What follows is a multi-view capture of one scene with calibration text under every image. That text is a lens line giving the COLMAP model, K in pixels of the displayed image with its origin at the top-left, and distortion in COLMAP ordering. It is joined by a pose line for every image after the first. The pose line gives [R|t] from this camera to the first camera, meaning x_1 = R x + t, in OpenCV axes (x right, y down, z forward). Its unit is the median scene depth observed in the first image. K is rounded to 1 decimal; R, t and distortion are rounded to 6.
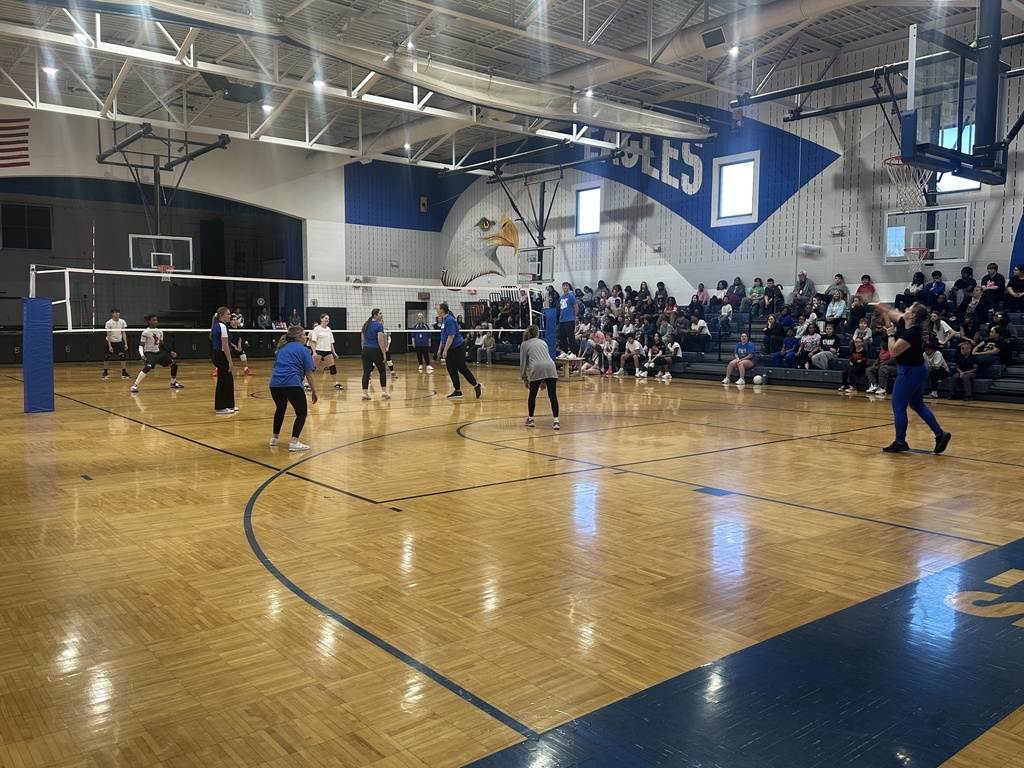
lens RADIAL K [[817.9, 0, 510.9], [0, 817.9, 391.6], [0, 0, 1]] dist [0.061119, -0.063068]
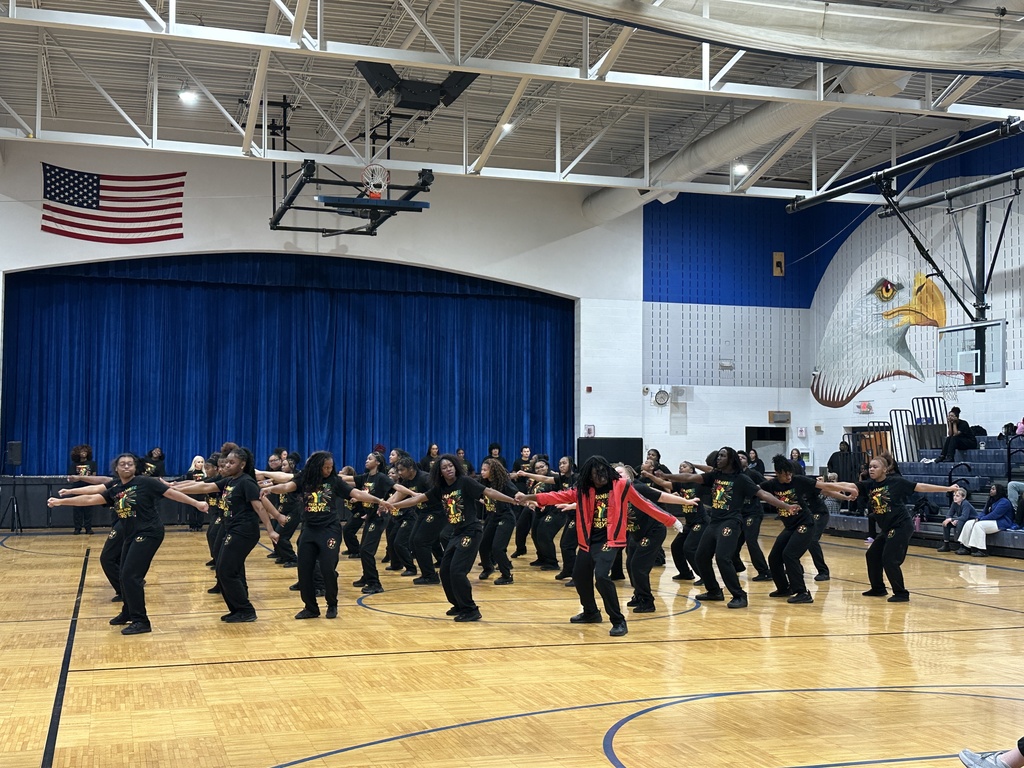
lens RADIAL K [[1240.4, 0, 516.5], [0, 1240.4, 384.7], [0, 0, 1]] dist [0.080008, 0.000000]
pose [[0.933028, -0.020618, -0.359212, 0.049540], [-0.030846, 0.990098, -0.136949, -0.016343], [0.358479, 0.138858, 0.923153, 0.146785]]
